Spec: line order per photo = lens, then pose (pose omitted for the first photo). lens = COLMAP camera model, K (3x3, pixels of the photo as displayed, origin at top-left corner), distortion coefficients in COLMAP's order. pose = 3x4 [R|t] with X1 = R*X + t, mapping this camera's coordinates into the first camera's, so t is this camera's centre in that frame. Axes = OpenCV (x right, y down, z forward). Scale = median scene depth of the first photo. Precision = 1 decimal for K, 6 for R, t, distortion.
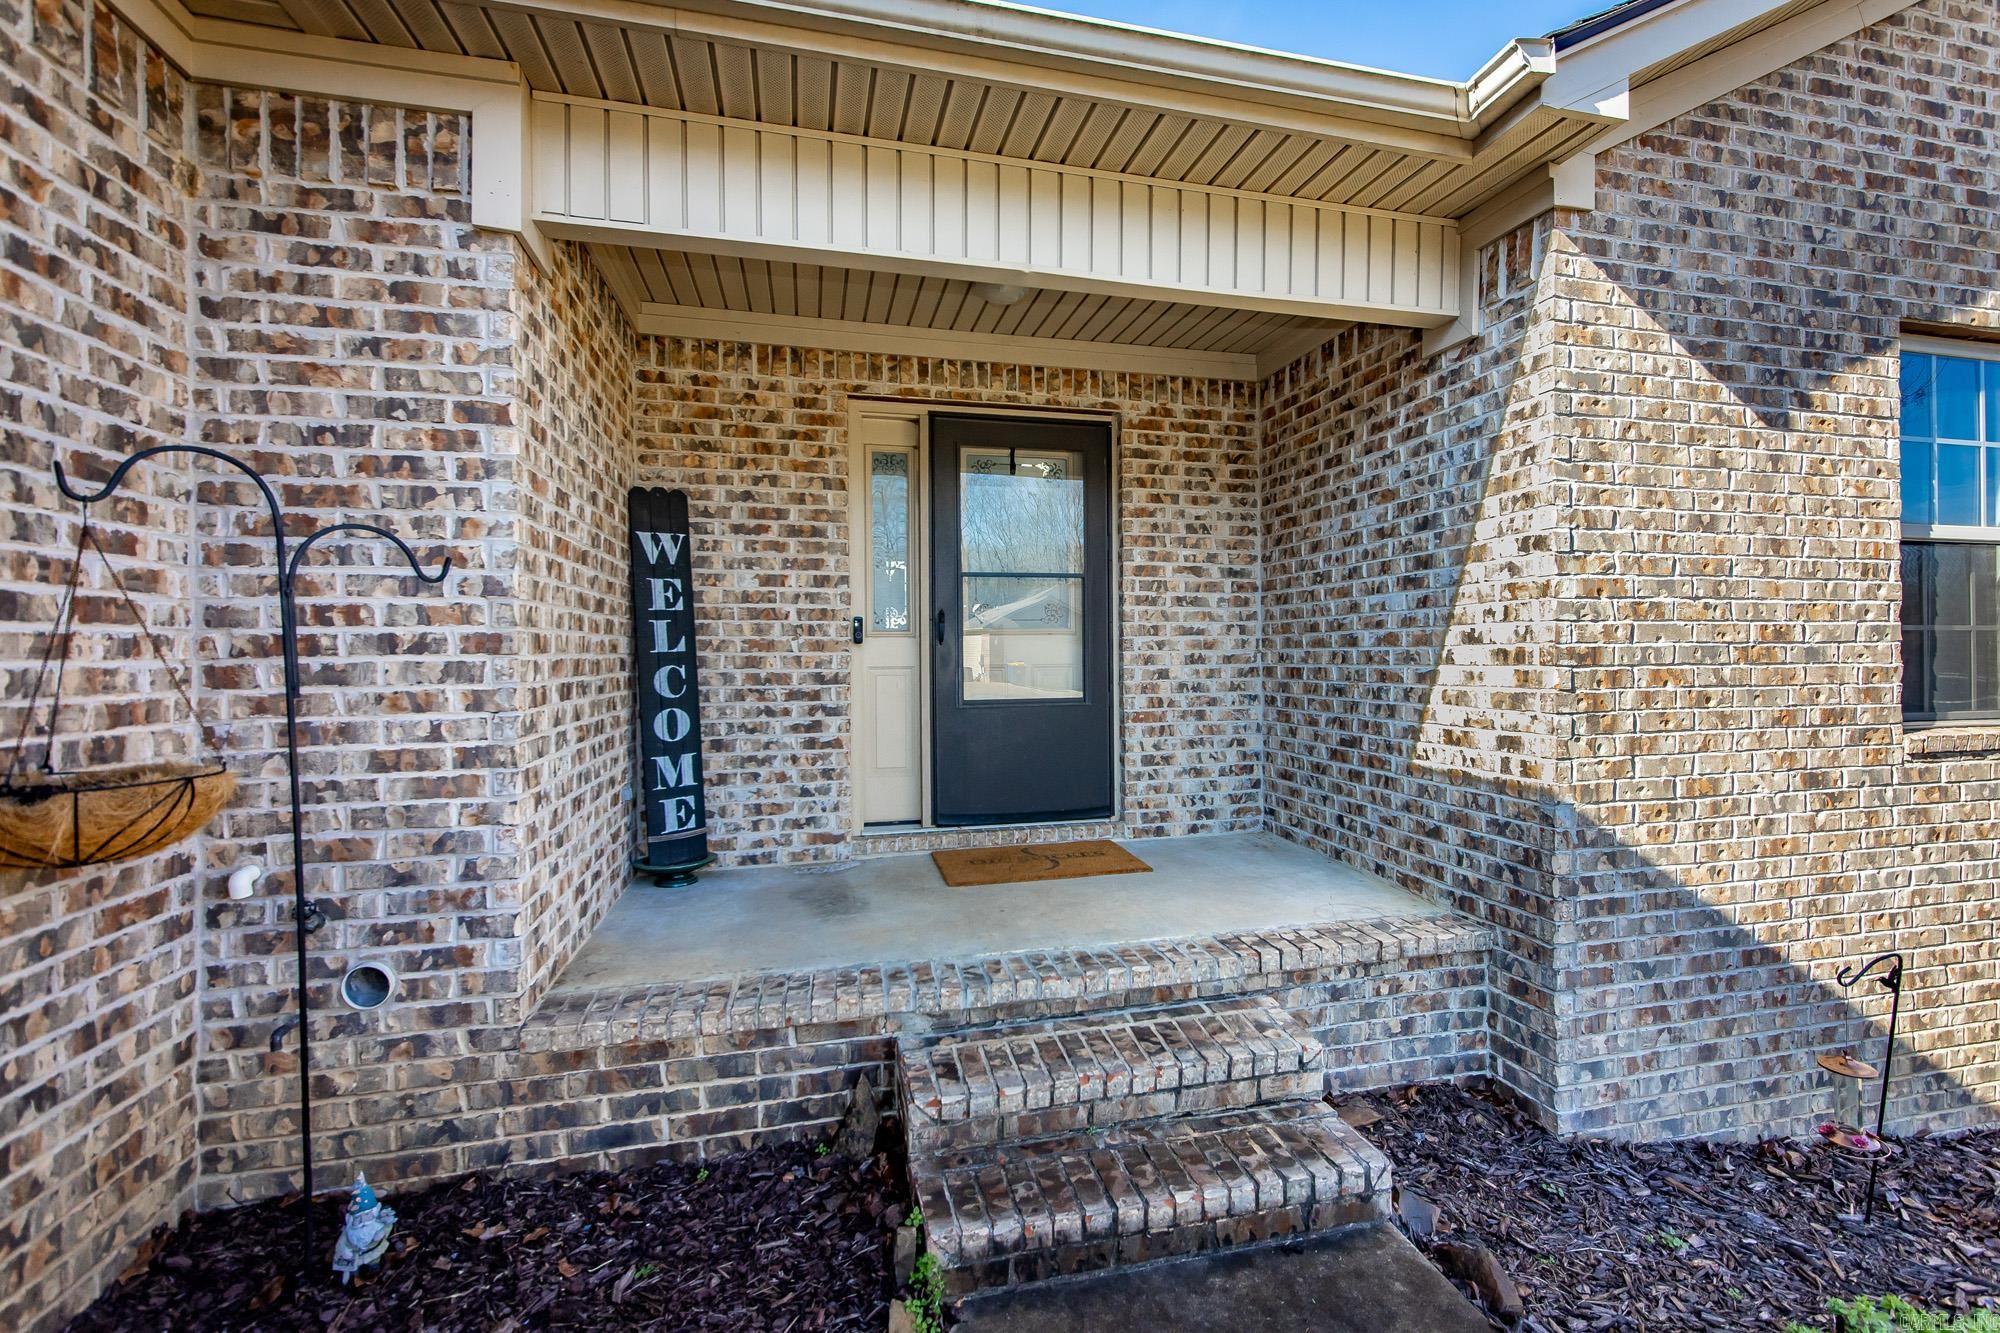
lens RADIAL K [[819.5, 0, 1018.7], [0, 819.5, 660.4], [0, 0, 1]] dist [-0.000560, 0.000051]
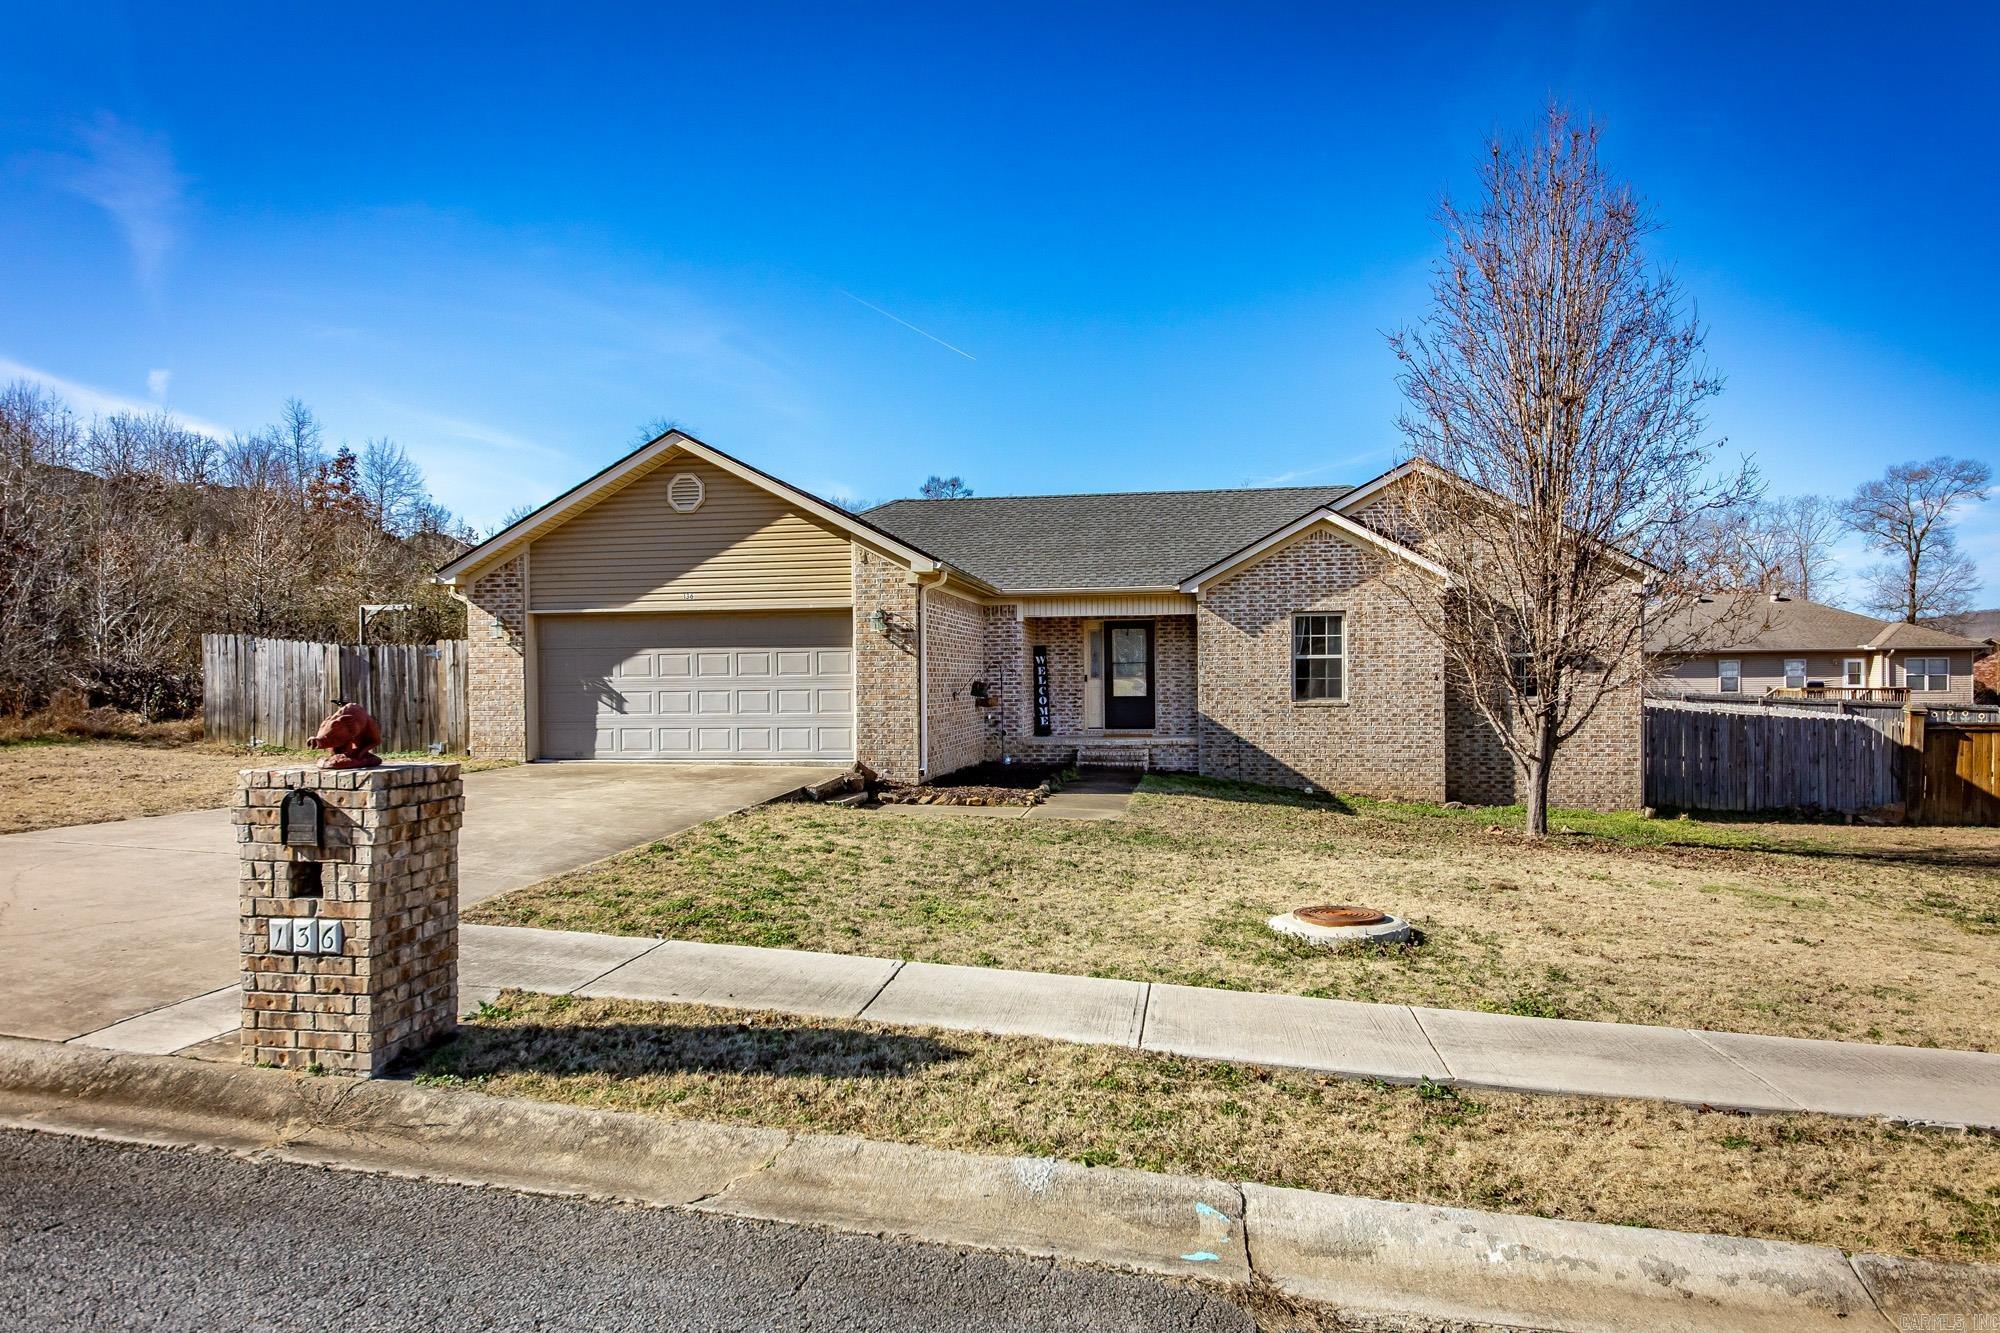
lens RADIAL K [[1156.0, 0, 1000.8], [0, 1156.0, 715.9], [0, 0, 1]] dist [-0.000440, -0.000209]
pose [[0.913251, 0.010713, -0.407255, 2.231187], [0.000884, 0.999600, 0.028277, -0.016995], [0.407395, -0.026184, 0.912876, -5.592512]]
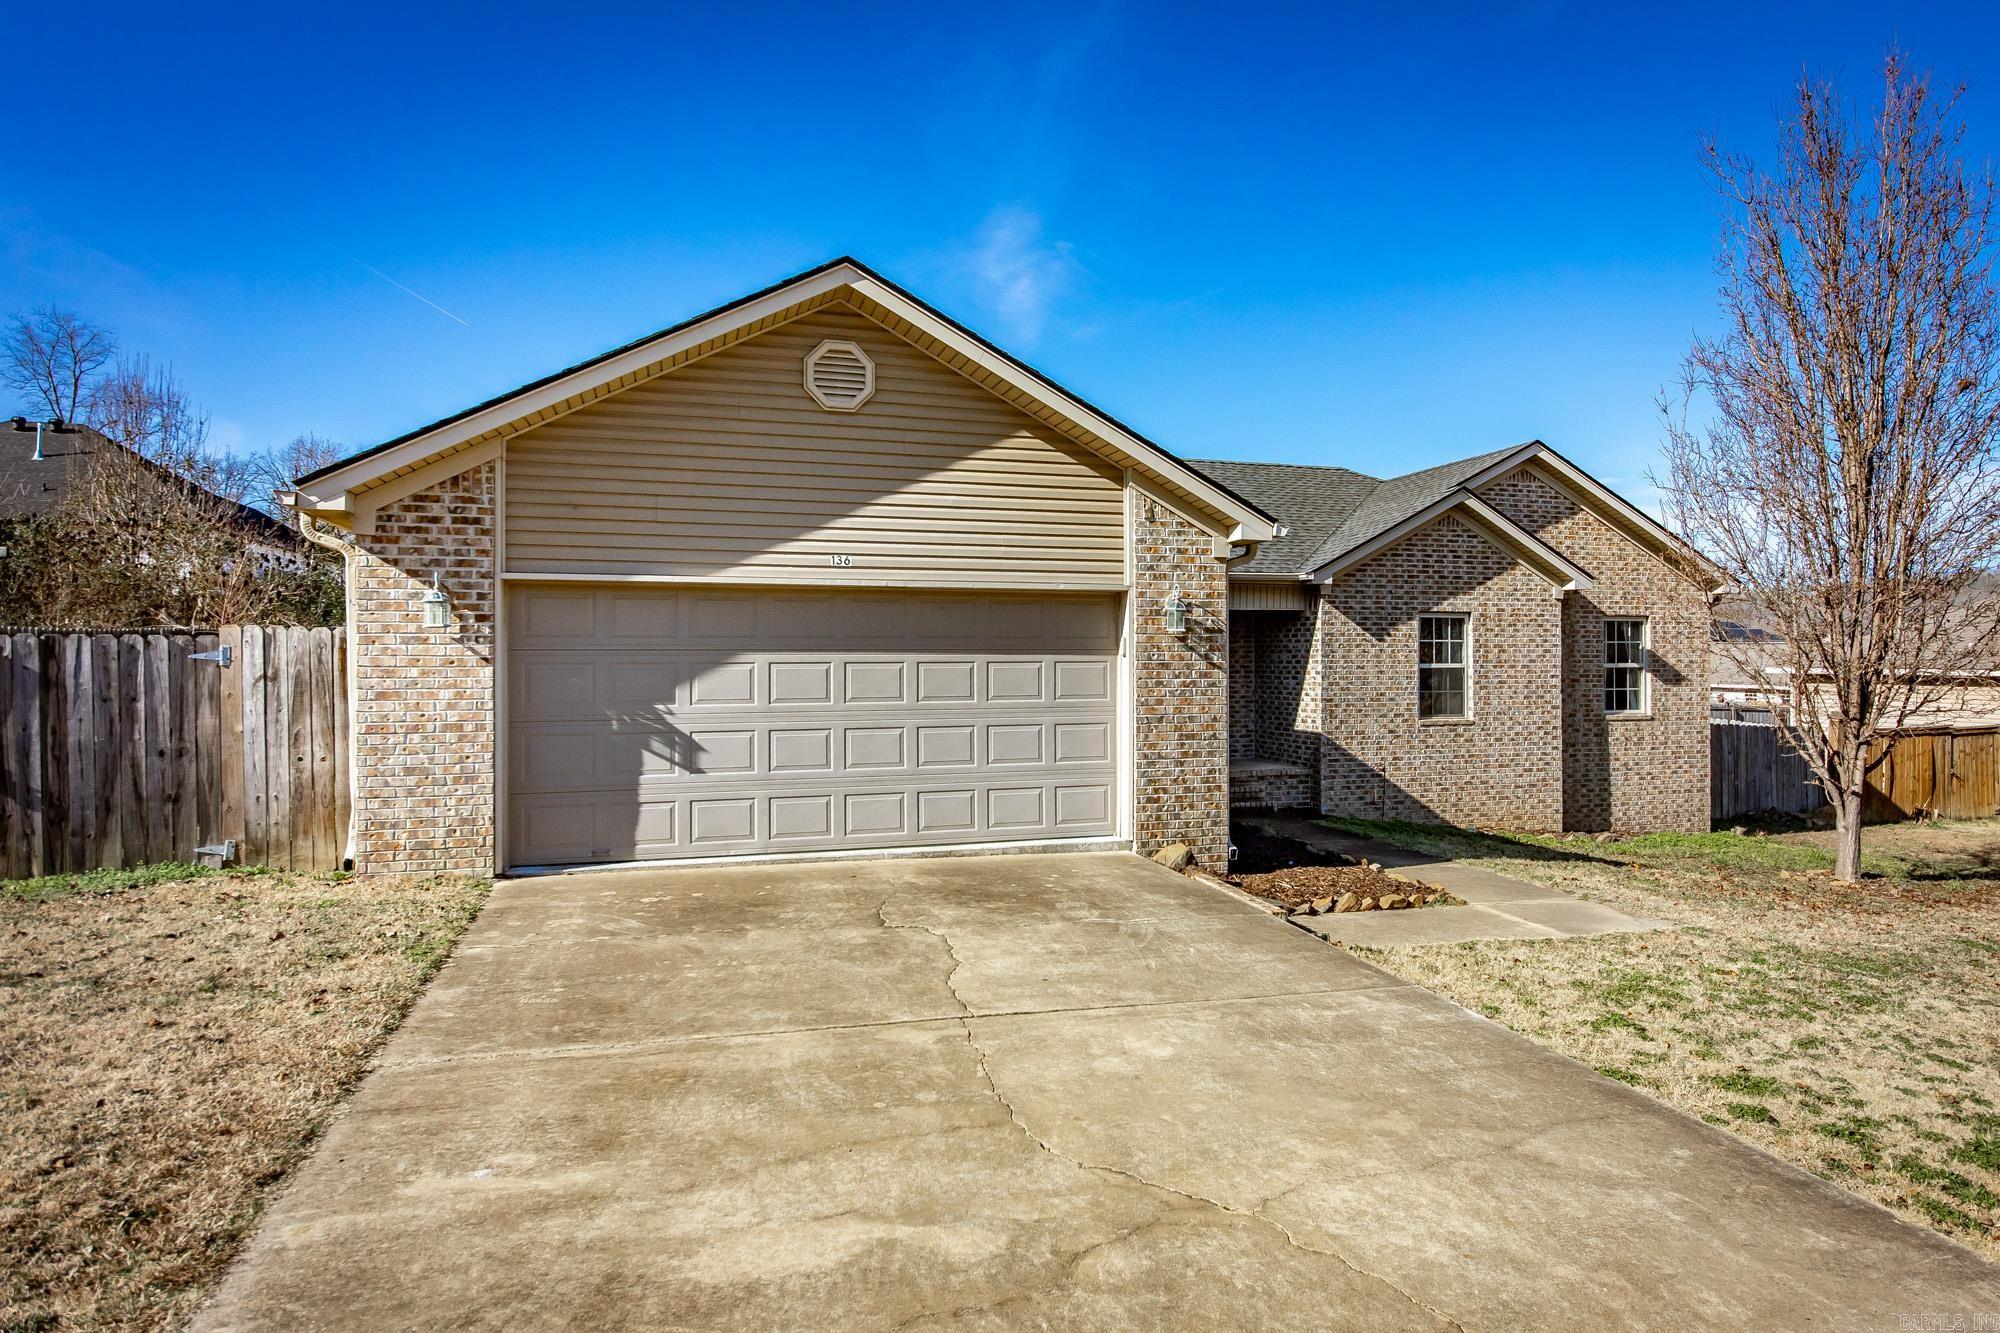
lens RADIAL K [[1144.9, 0, 1000.0], [0, 1144.9, 666.5], [0, 0, 1]] dist [-0.000790, 0.000427]
pose [[0.998437, 0.005115, 0.055657, -1.163186], [-0.005225, 0.999985, 0.001831, -0.158807], [-0.055647, -0.002119, 0.998448, -4.210305]]
